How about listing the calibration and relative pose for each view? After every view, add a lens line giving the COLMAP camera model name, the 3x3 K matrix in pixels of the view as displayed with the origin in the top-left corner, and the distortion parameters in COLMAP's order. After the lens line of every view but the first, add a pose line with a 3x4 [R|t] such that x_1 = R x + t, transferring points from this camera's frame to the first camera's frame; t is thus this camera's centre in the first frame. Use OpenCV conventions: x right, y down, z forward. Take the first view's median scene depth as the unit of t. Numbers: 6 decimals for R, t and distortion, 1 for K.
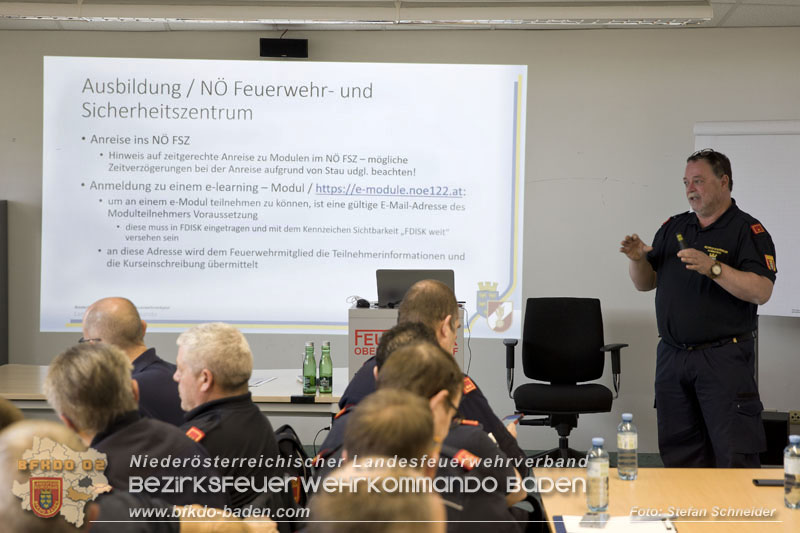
lens RADIAL K [[1485.6, 0, 418.1], [0, 1485.6, 227.5], [0, 0, 1]] dist [0.144059, -0.045938]
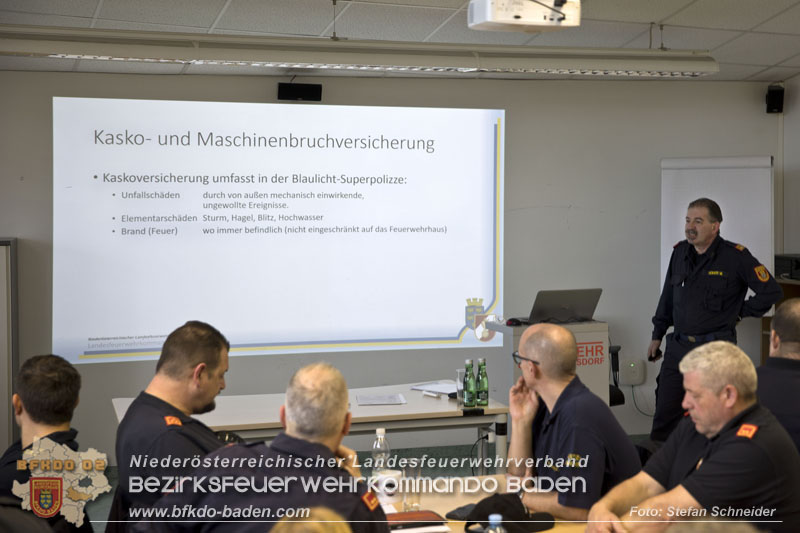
lens RADIAL K [[1228.8, 0, 437.2], [0, 1228.8, 240.3], [0, 0, 1]] dist [0.098728, 0.059777]
pose [[0.942864, -0.026407, 0.332129, -0.294233], [0.028286, 0.999600, -0.000824, -0.008058], [-0.331974, 0.010171, 0.943234, 0.114695]]
